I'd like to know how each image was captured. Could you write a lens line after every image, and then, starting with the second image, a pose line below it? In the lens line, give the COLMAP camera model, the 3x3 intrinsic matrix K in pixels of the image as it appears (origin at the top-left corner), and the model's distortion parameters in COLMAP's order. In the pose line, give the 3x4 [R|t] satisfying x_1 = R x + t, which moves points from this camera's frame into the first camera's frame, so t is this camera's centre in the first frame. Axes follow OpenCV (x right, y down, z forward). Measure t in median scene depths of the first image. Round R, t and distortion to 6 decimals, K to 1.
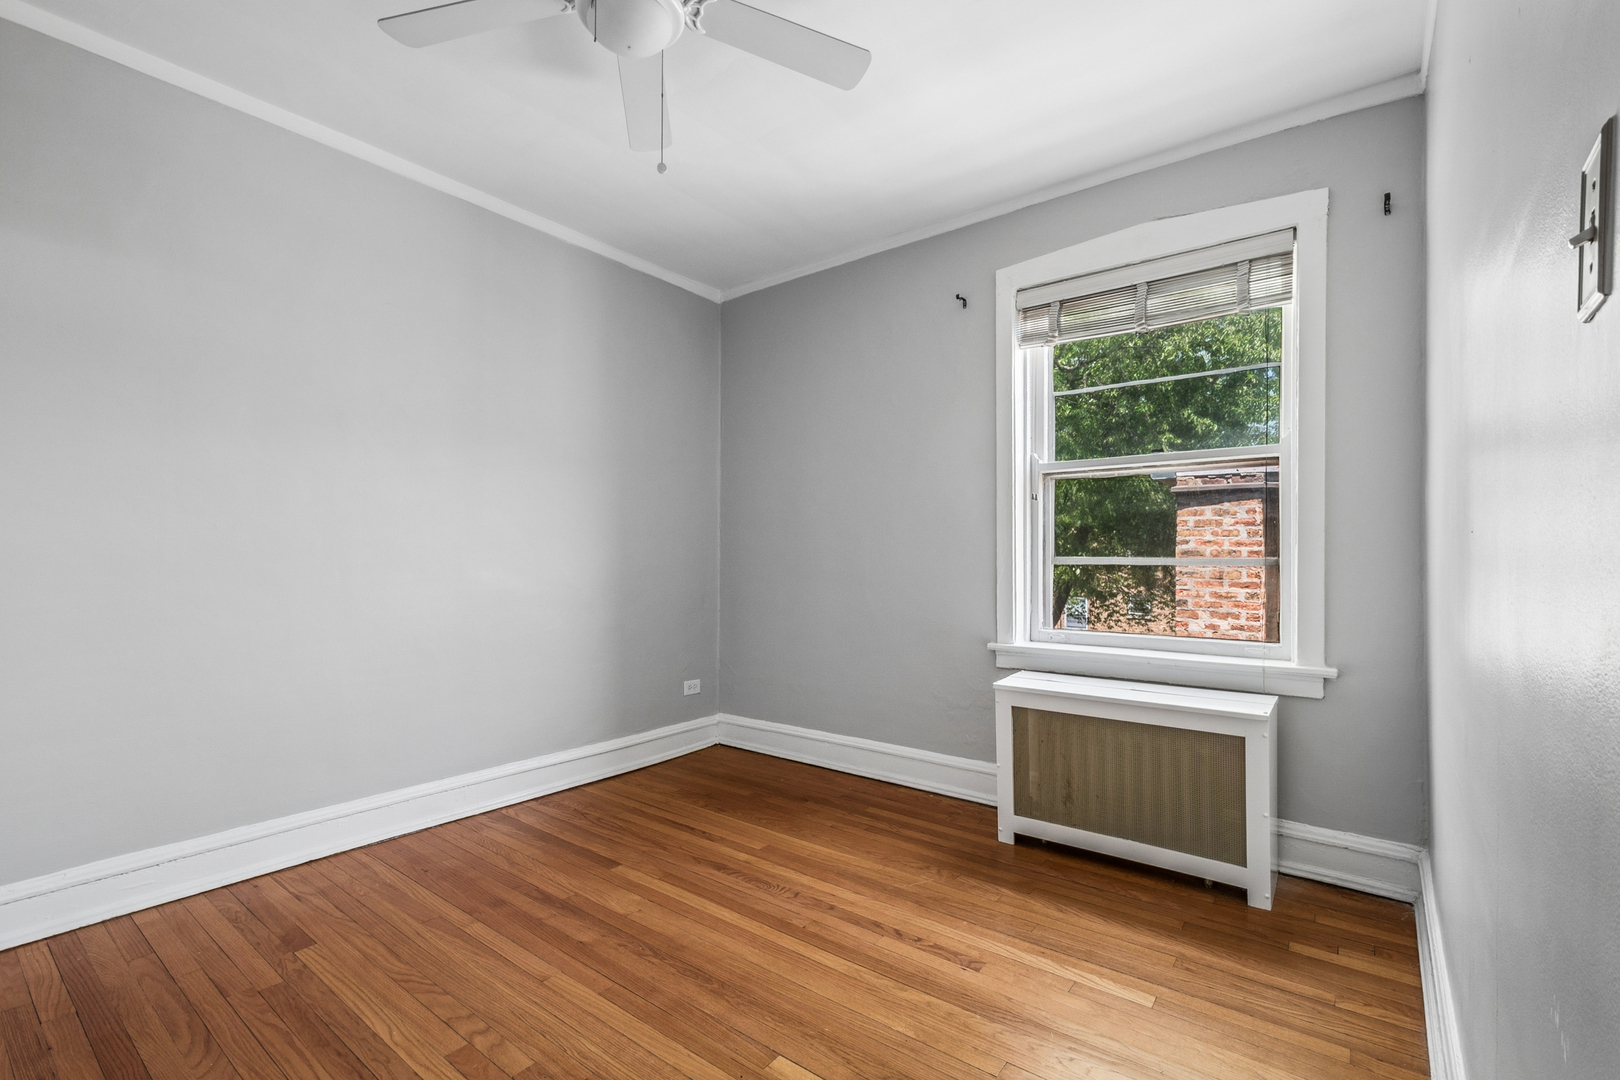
lens RADIAL K [[718.6, 0, 822.3], [0, 718.6, 554.2], [0, 0, 1]] dist [0.006803, -0.001308]
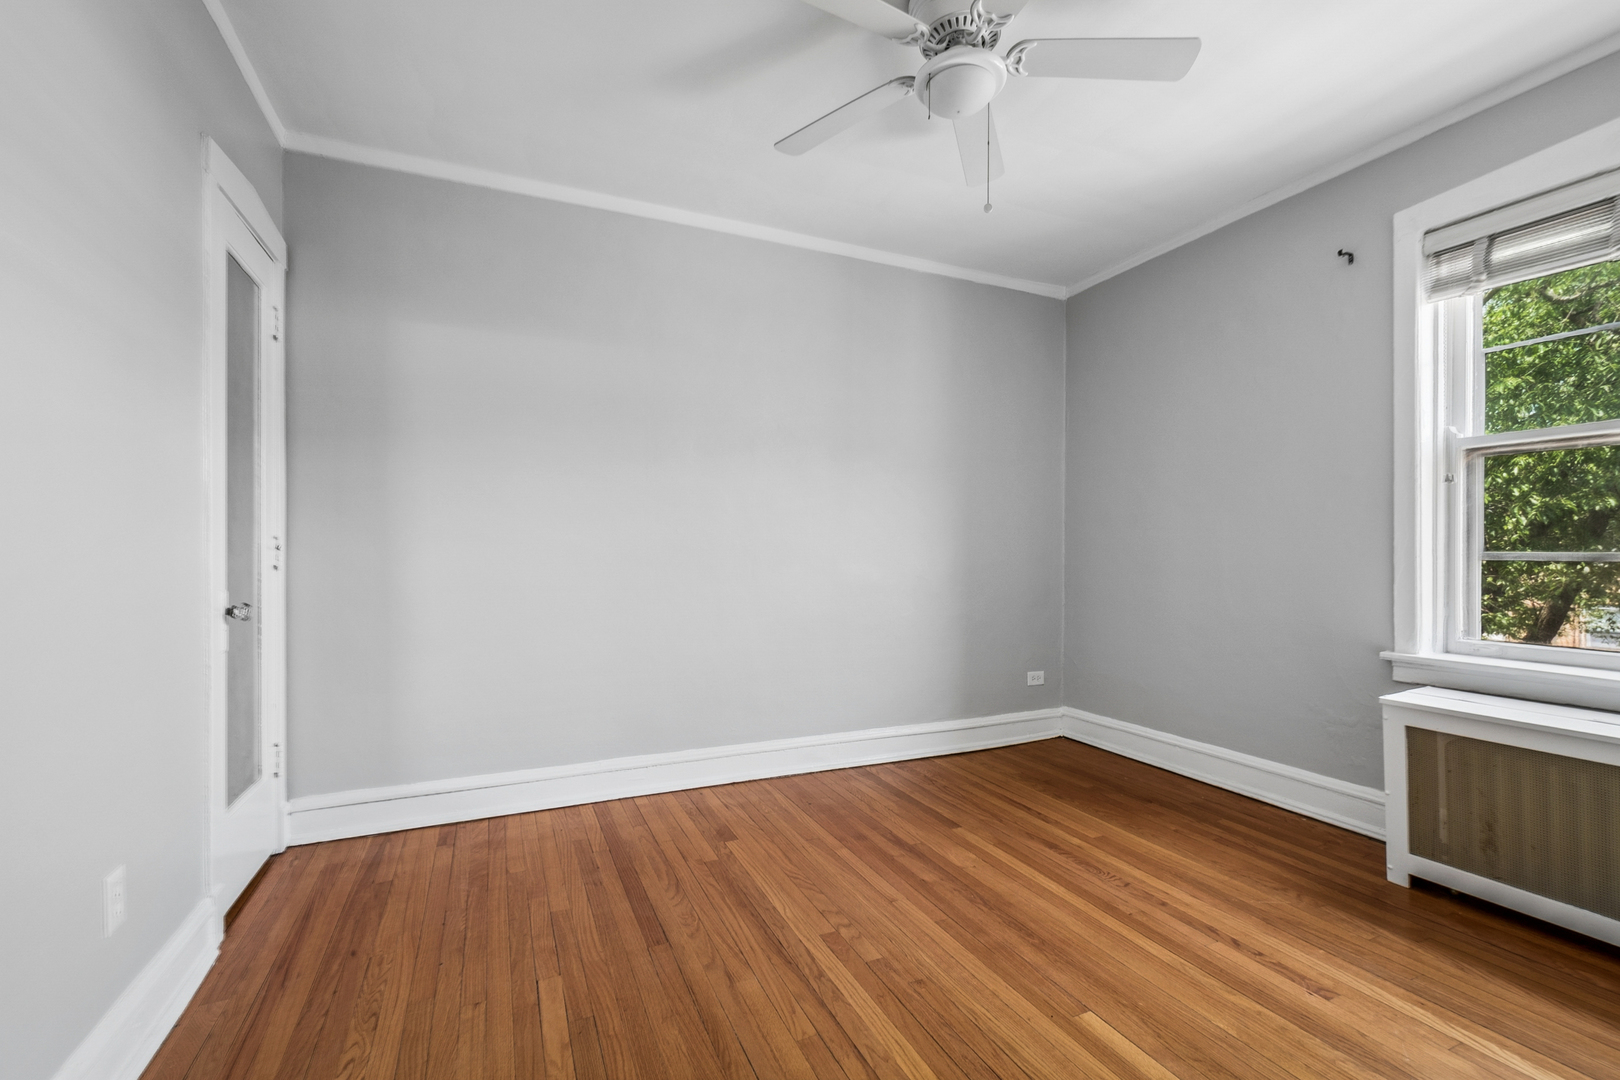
lens RADIAL K [[718.6, 0, 810.3], [0, 718.6, 545.6], [0, 0, 1]] dist [0.006803, -0.001308]
pose [[0.873553, -0.005668, -0.486697, 0.066714], [0.003196, 0.999977, -0.005908, -0.000161], [0.486719, 0.003606, 0.873551, -0.099430]]
